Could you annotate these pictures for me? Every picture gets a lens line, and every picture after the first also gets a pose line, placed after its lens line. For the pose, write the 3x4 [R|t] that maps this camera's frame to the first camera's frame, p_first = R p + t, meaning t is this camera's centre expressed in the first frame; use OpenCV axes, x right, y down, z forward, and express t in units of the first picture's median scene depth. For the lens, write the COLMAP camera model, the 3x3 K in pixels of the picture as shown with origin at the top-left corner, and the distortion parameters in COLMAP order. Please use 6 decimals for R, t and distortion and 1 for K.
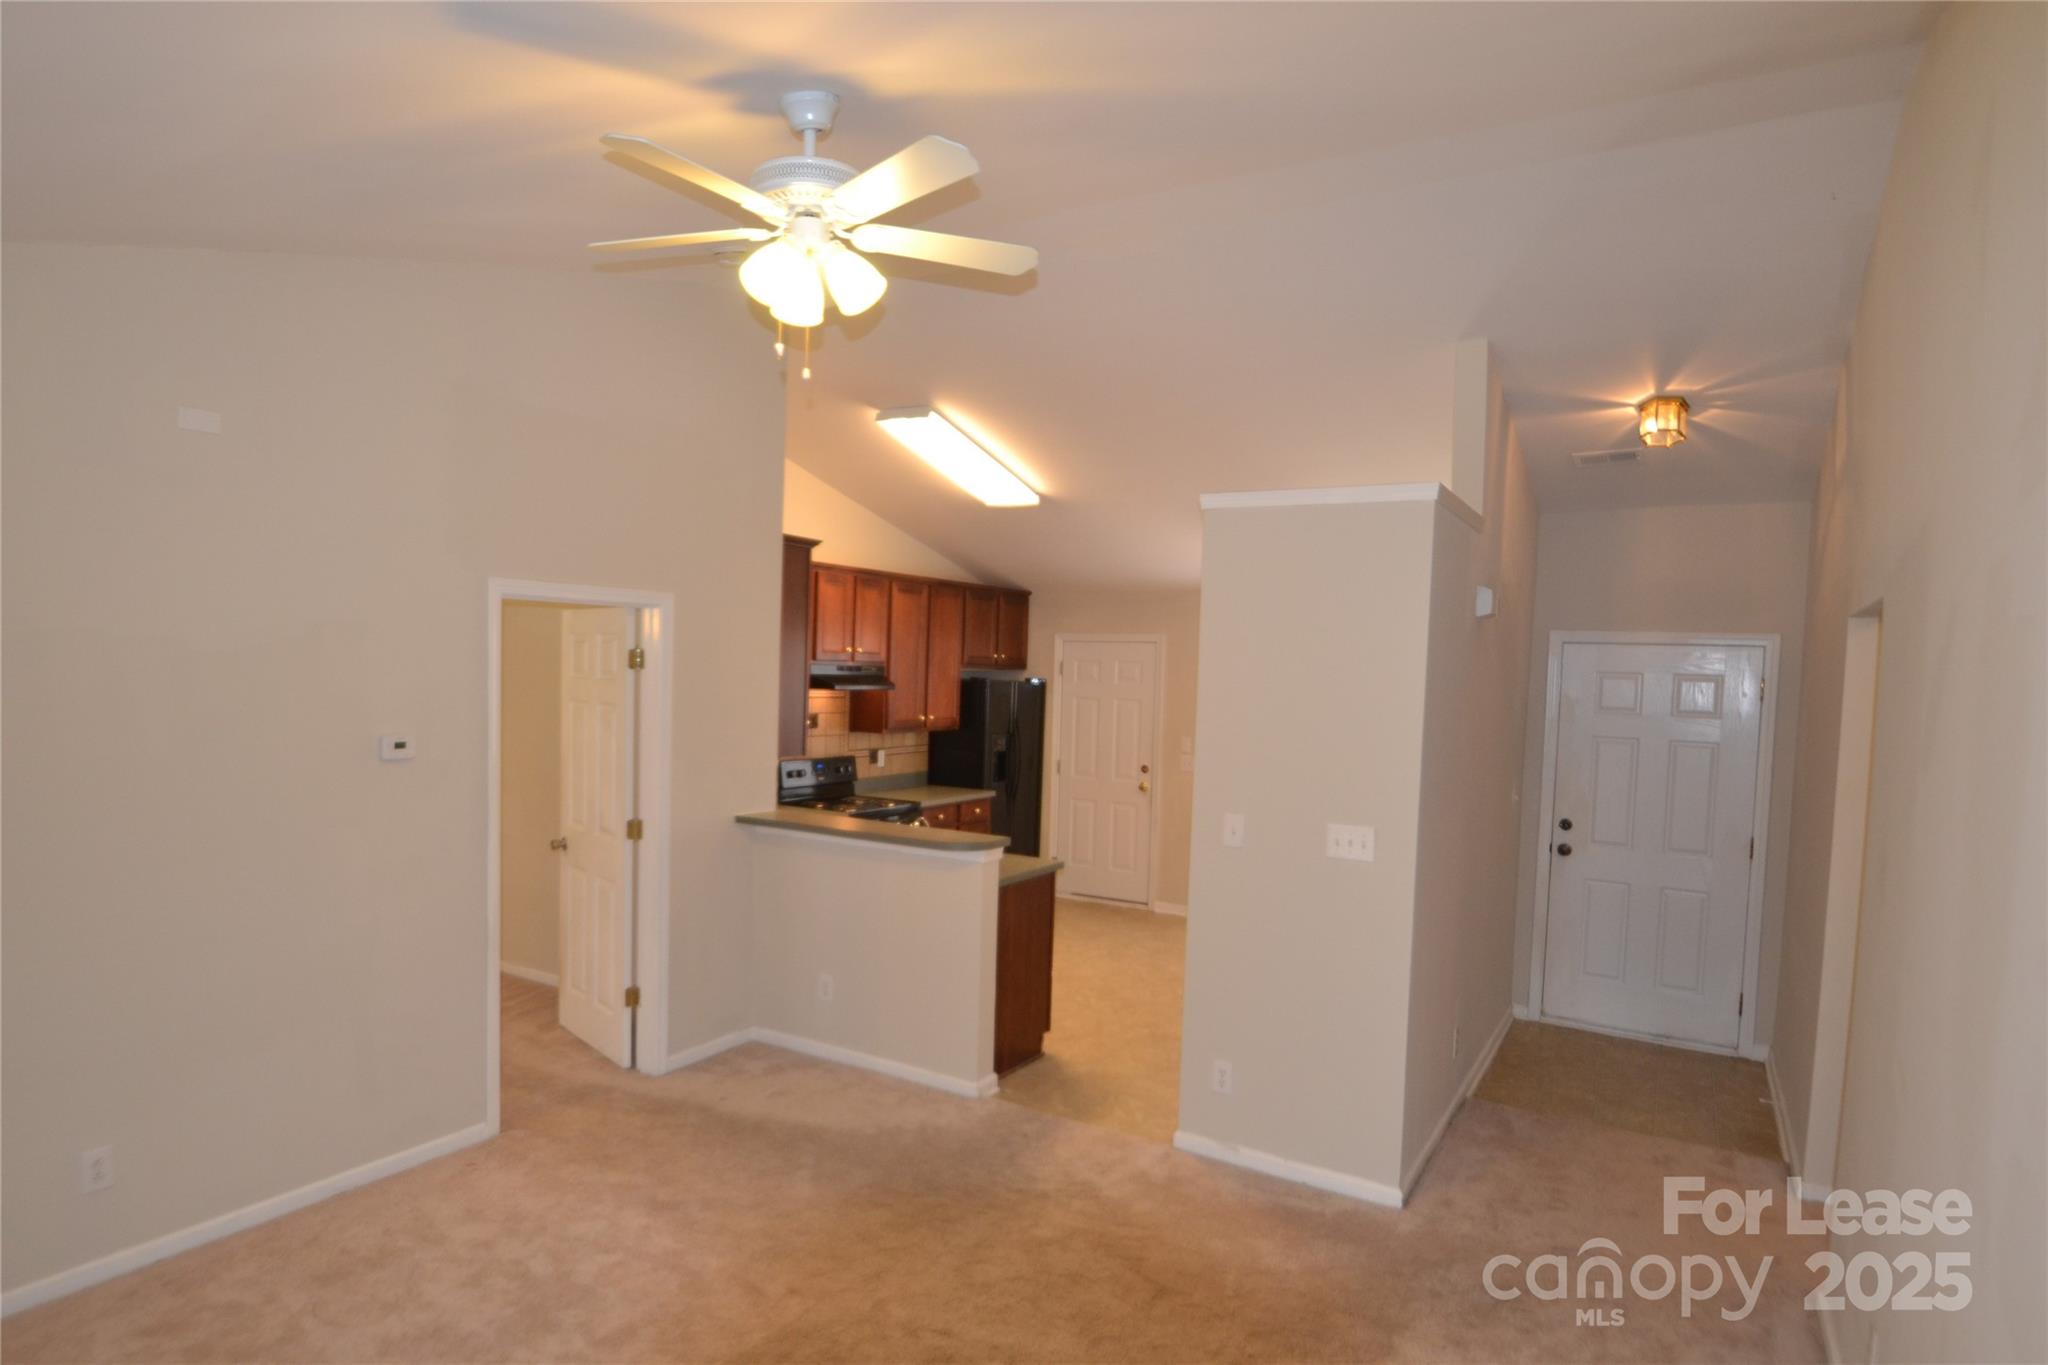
lens RADIAL K [[1139.2, 0, 989.8], [0, 1139.2, 713.6], [0, 0, 1]] dist [-0.007699, -0.016921]
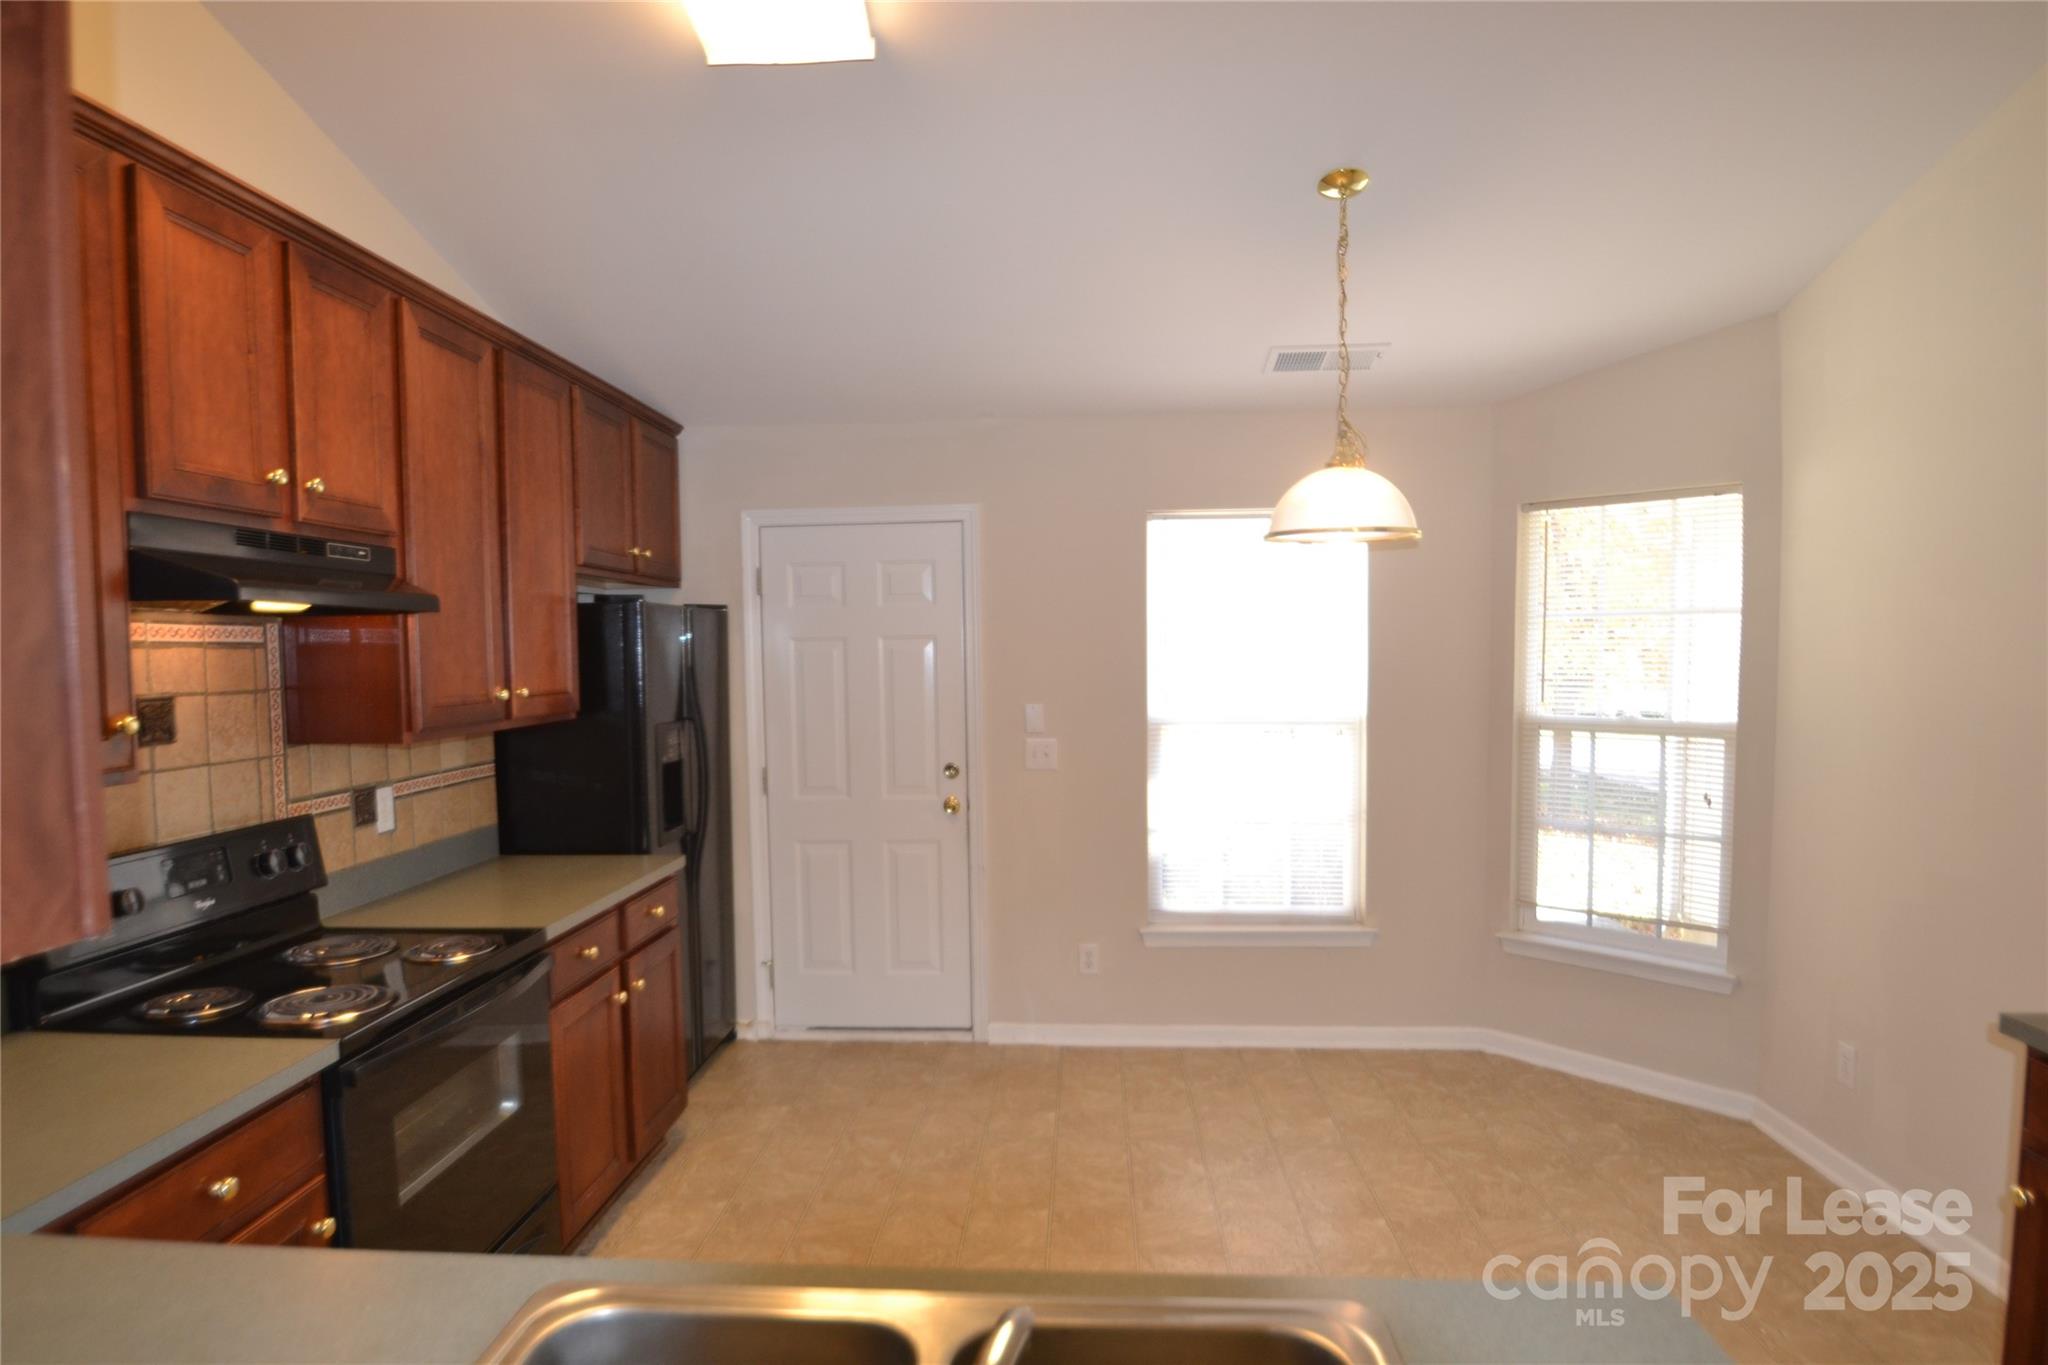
lens RADIAL K [[1139.2, 0, 989.8], [0, 1139.2, 713.6], [0, 0, 1]] dist [-0.007699, -0.016921]
pose [[0.887058, -0.069965, 0.456327, -0.116548], [0.060989, 0.997546, 0.034388, 0.009572], [-0.457613, -0.002673, 0.889148, 0.773227]]
